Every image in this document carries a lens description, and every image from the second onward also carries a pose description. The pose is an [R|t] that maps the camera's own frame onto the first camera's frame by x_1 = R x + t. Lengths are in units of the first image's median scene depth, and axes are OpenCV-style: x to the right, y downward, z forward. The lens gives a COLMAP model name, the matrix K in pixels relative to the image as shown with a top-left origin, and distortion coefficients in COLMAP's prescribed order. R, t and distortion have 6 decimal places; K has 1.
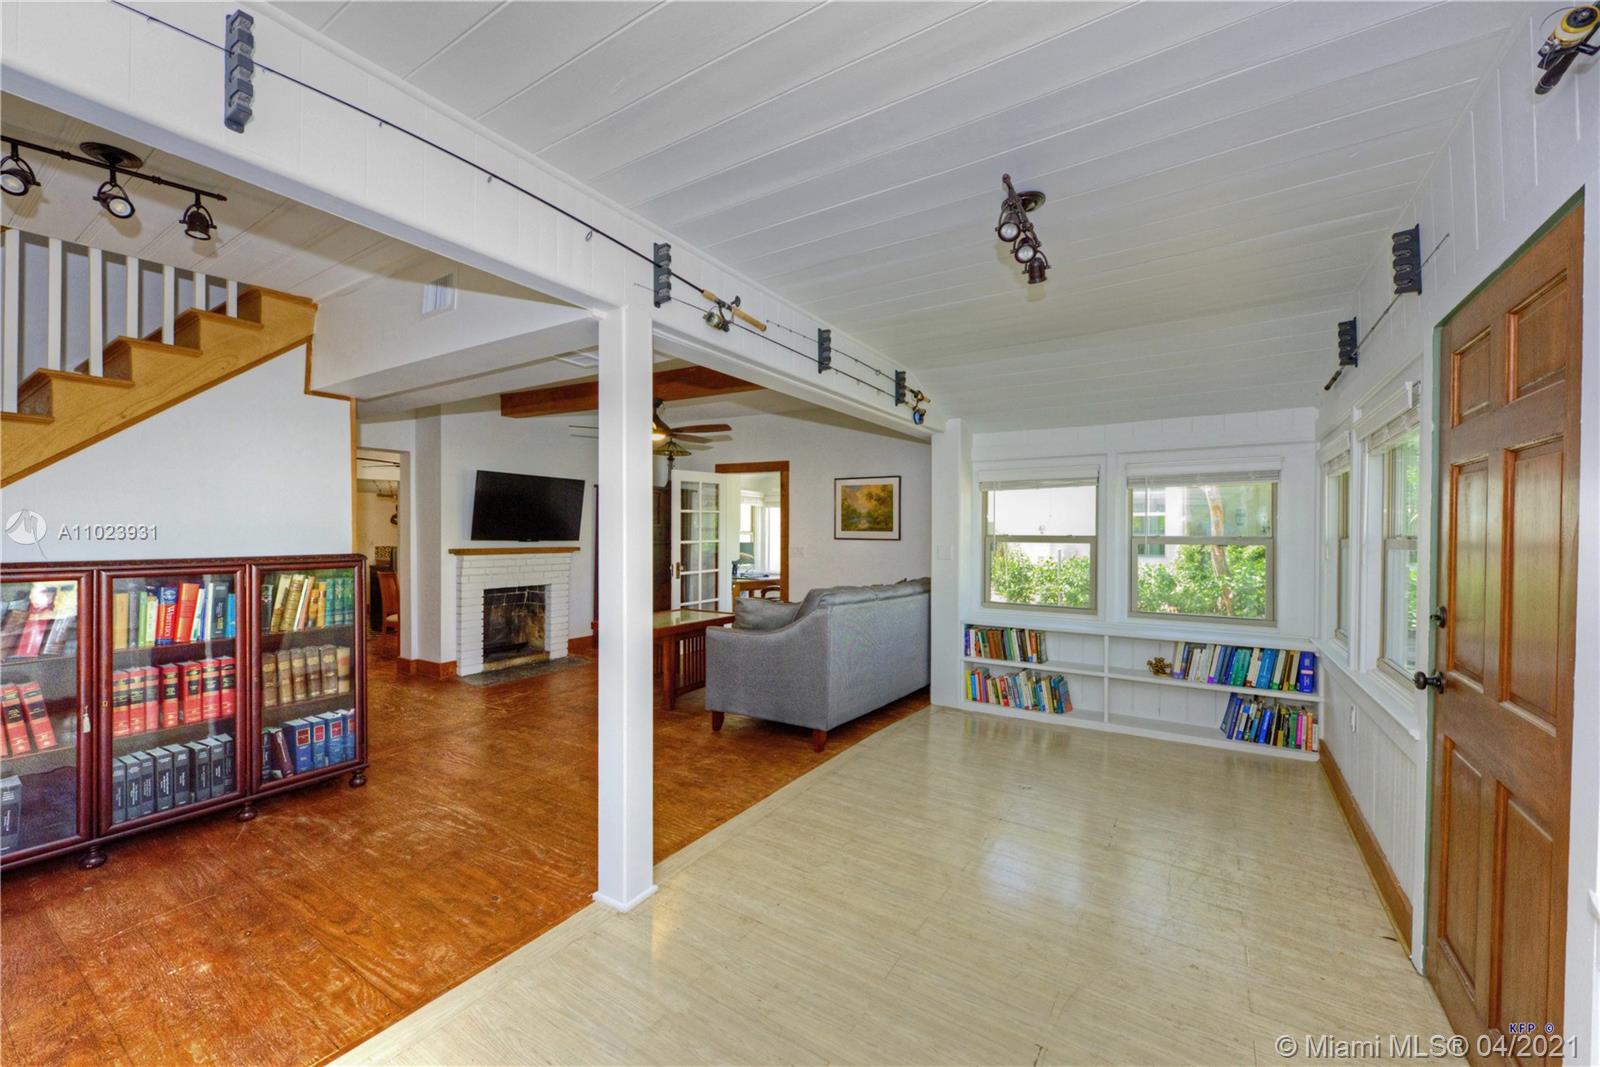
lens RADIAL K [[623.3, 0, 801.7], [0, 623.3, 530.6], [0, 0, 1]] dist [-0.001522, -0.001278]
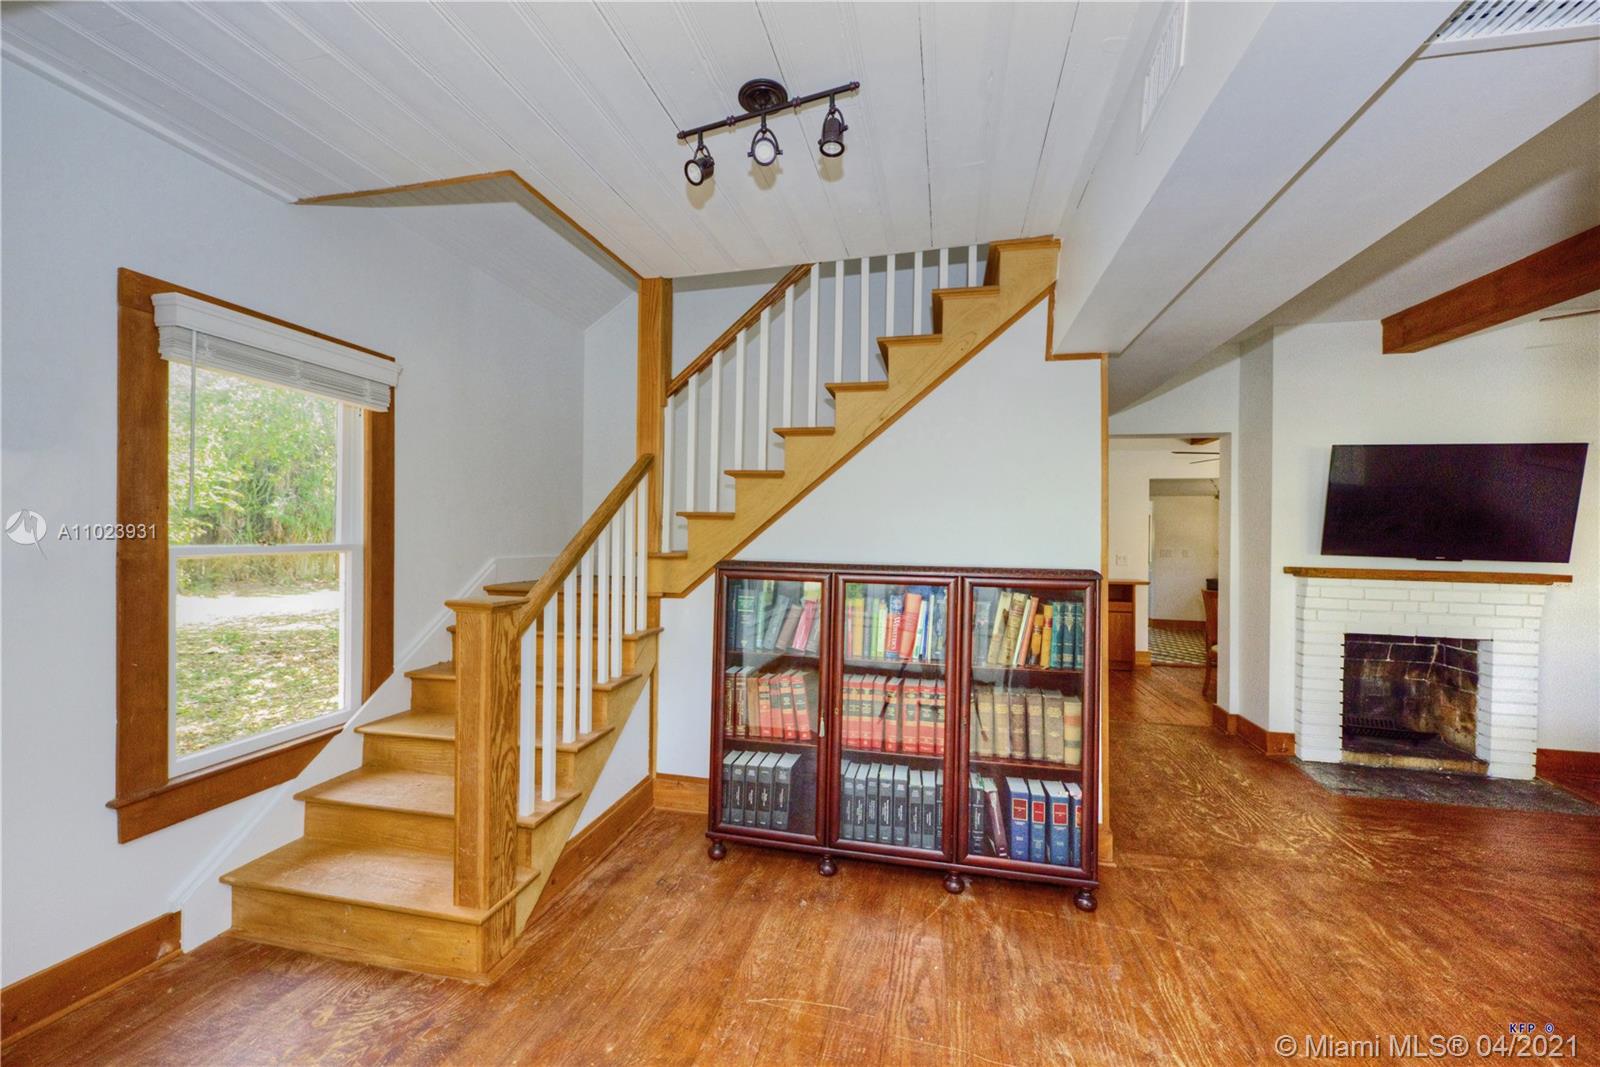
lens RADIAL K [[623.3, 0, 793.5], [0, 623.3, 530.7], [0, 0, 1]] dist [-0.001522, -0.001278]
pose [[0.326114, -0.000373, -0.945330, -0.164953], [-0.013518, 0.999896, -0.005058, 0.001695], [0.945234, 0.014429, 0.326075, 0.454668]]
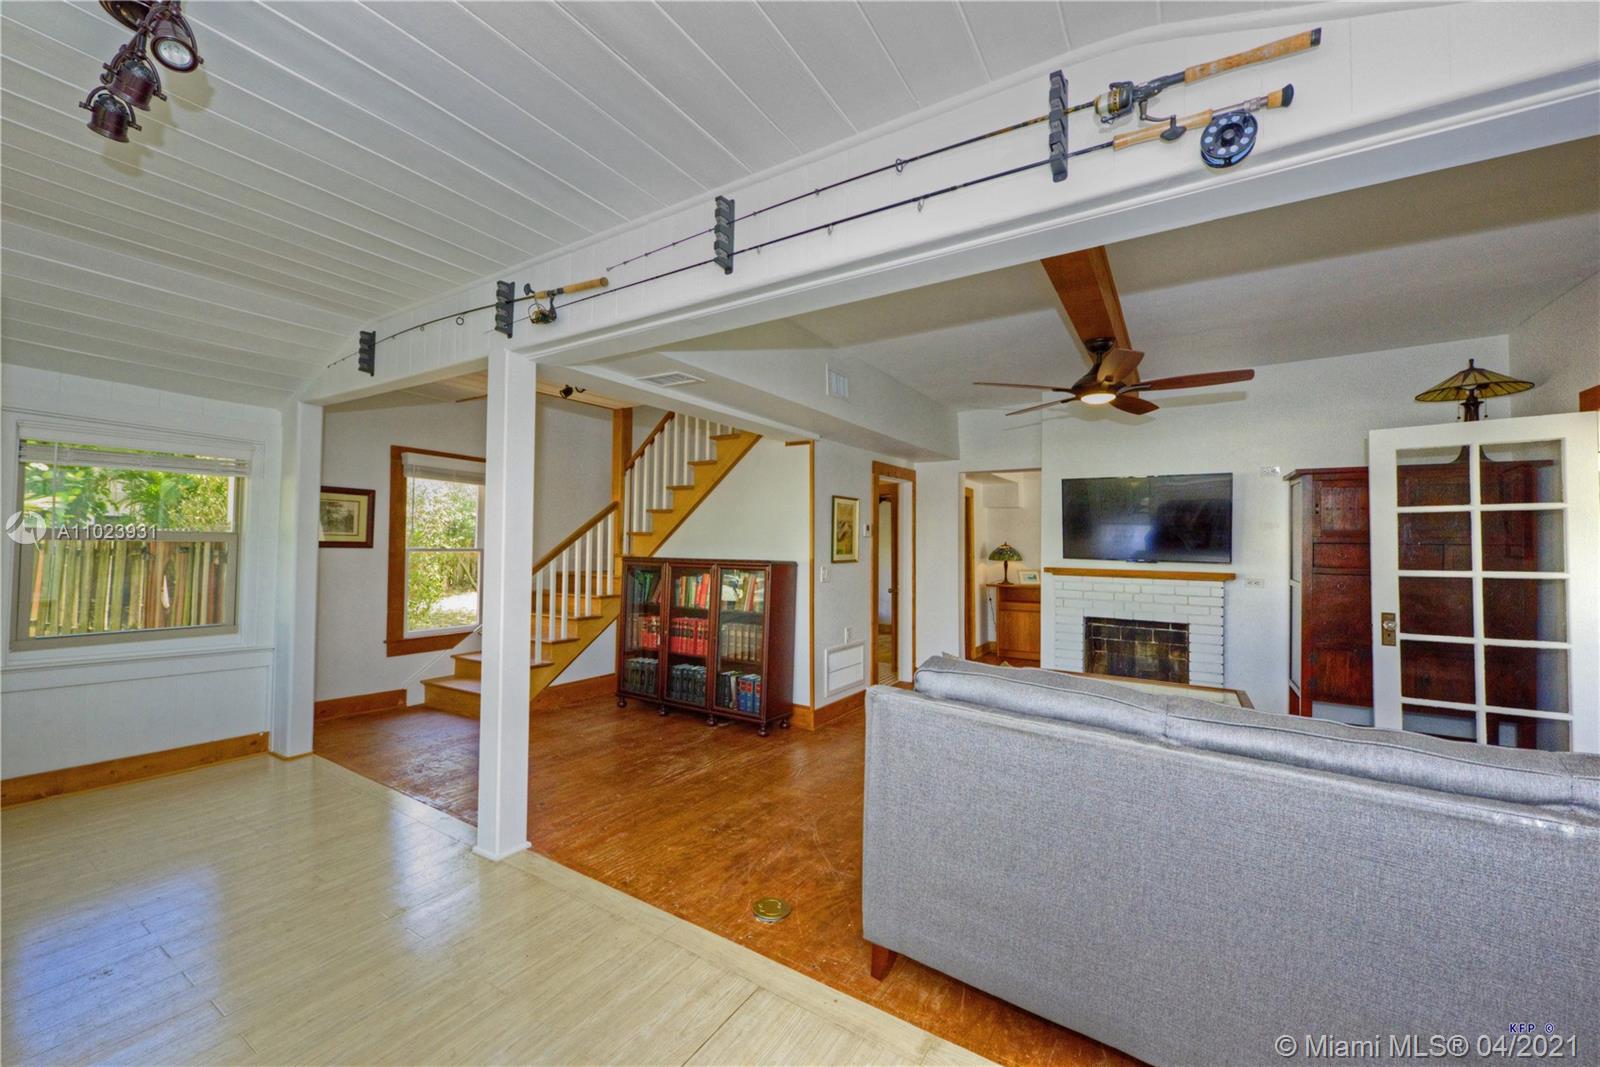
lens RADIAL K [[623.3, 0, 790.9], [0, 623.3, 532.2], [0, 0, 1]] dist [-0.001522, -0.001278]
pose [[-0.004172, -0.025908, -0.999656, 0.600060], [-0.013426, 0.999576, -0.025850, 0.010397], [0.999901, 0.013313, -0.004518, 1.029926]]
